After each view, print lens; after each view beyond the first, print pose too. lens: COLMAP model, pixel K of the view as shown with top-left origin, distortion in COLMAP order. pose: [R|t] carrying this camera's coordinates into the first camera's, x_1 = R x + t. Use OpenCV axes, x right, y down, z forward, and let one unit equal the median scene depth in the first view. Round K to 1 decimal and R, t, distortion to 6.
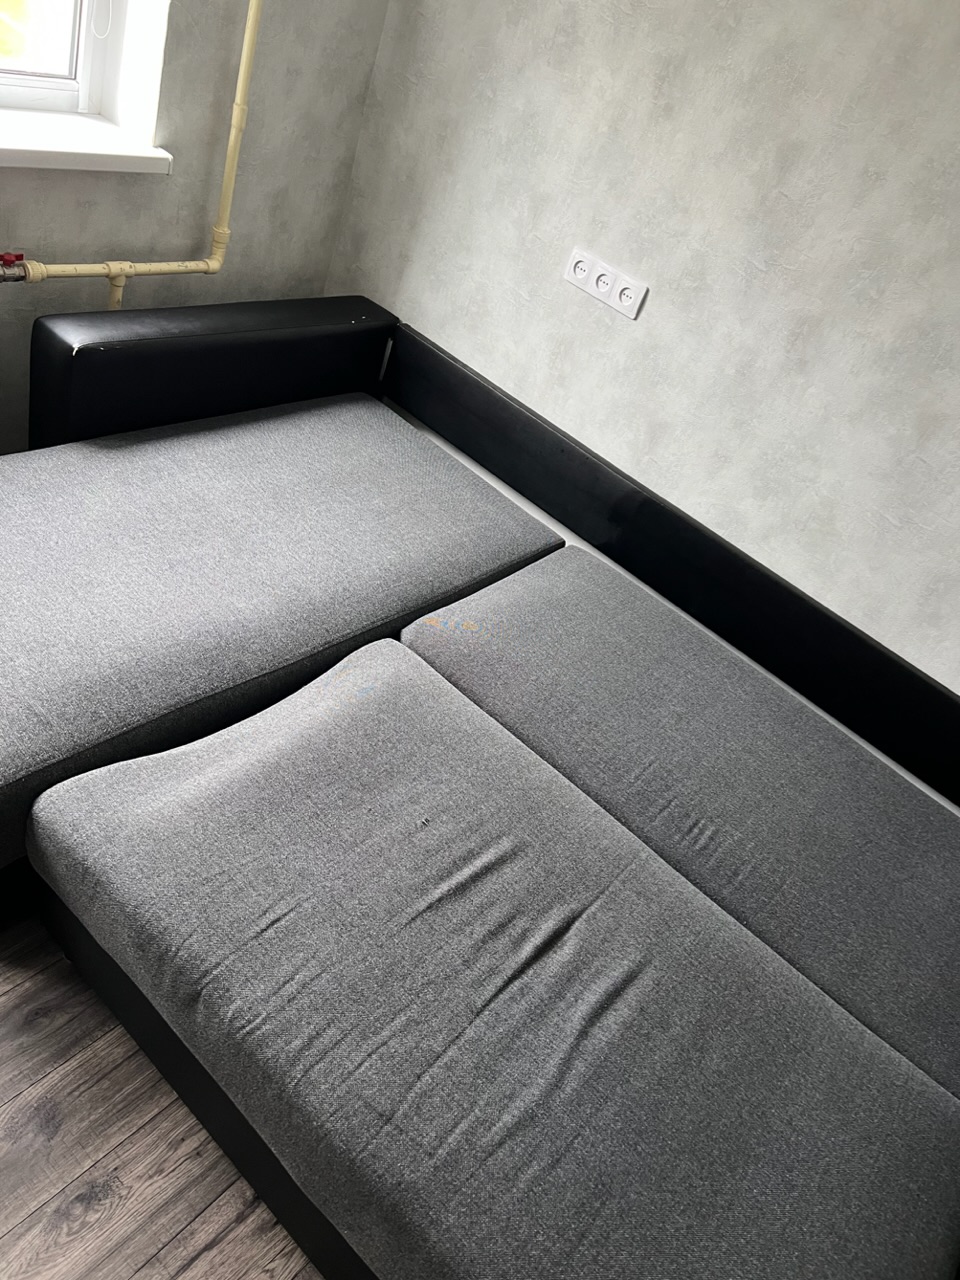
lens RADIAL K [[967.5, 0, 487.0], [0, 967.5, 632.4], [0, 0, 1]] dist [0.027754, -0.046925]
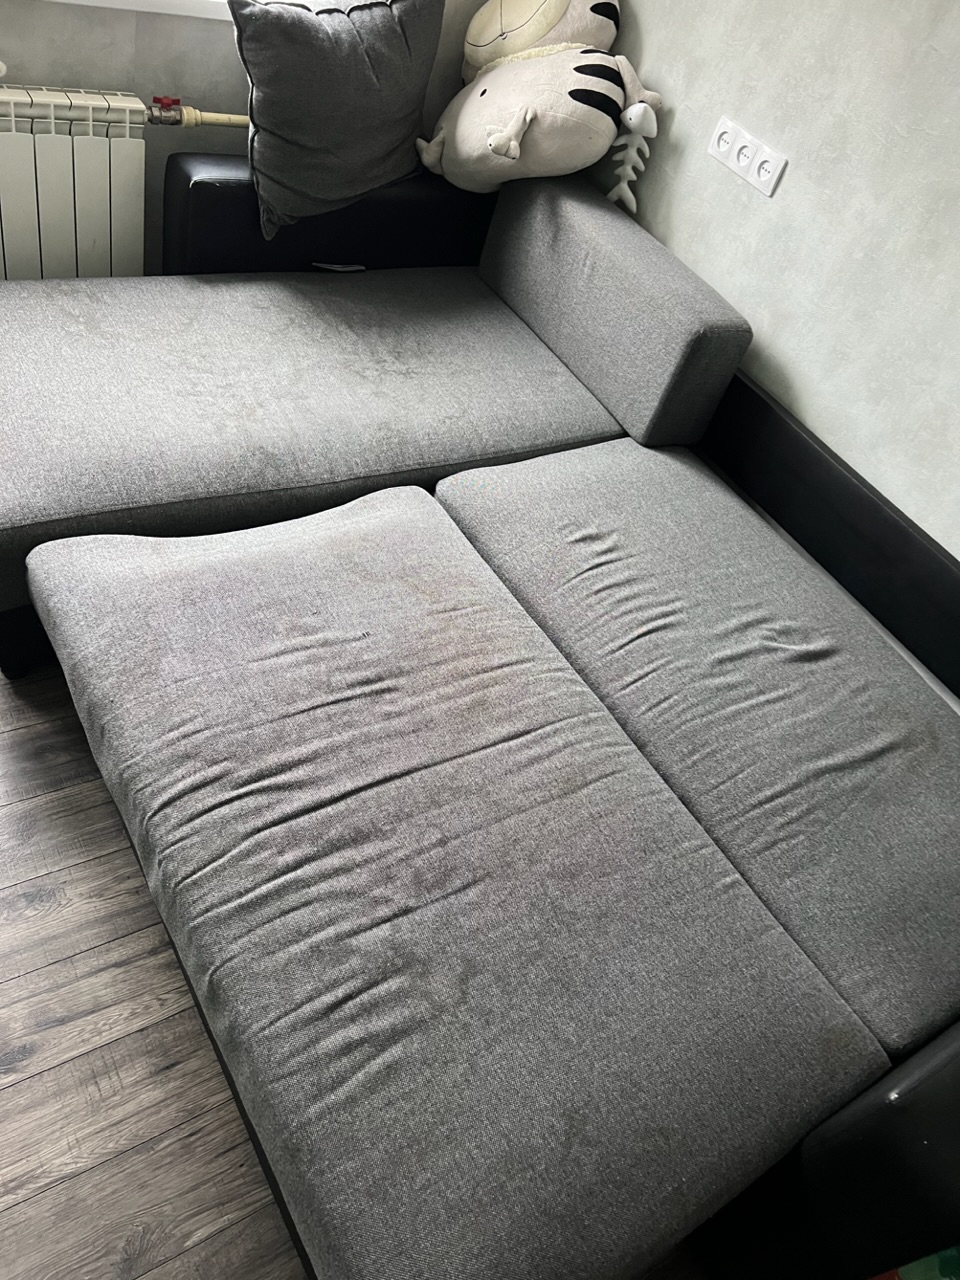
lens RADIAL K [[967.5, 0, 484.0], [0, 967.5, 641.3], [0, 0, 1]] dist [0.027754, -0.046925]
pose [[0.950899, 0.166509, -0.260895, 0.217213], [-0.153054, 0.985648, 0.071216, 0.074817], [0.269009, -0.027788, 0.962737, 0.026444]]
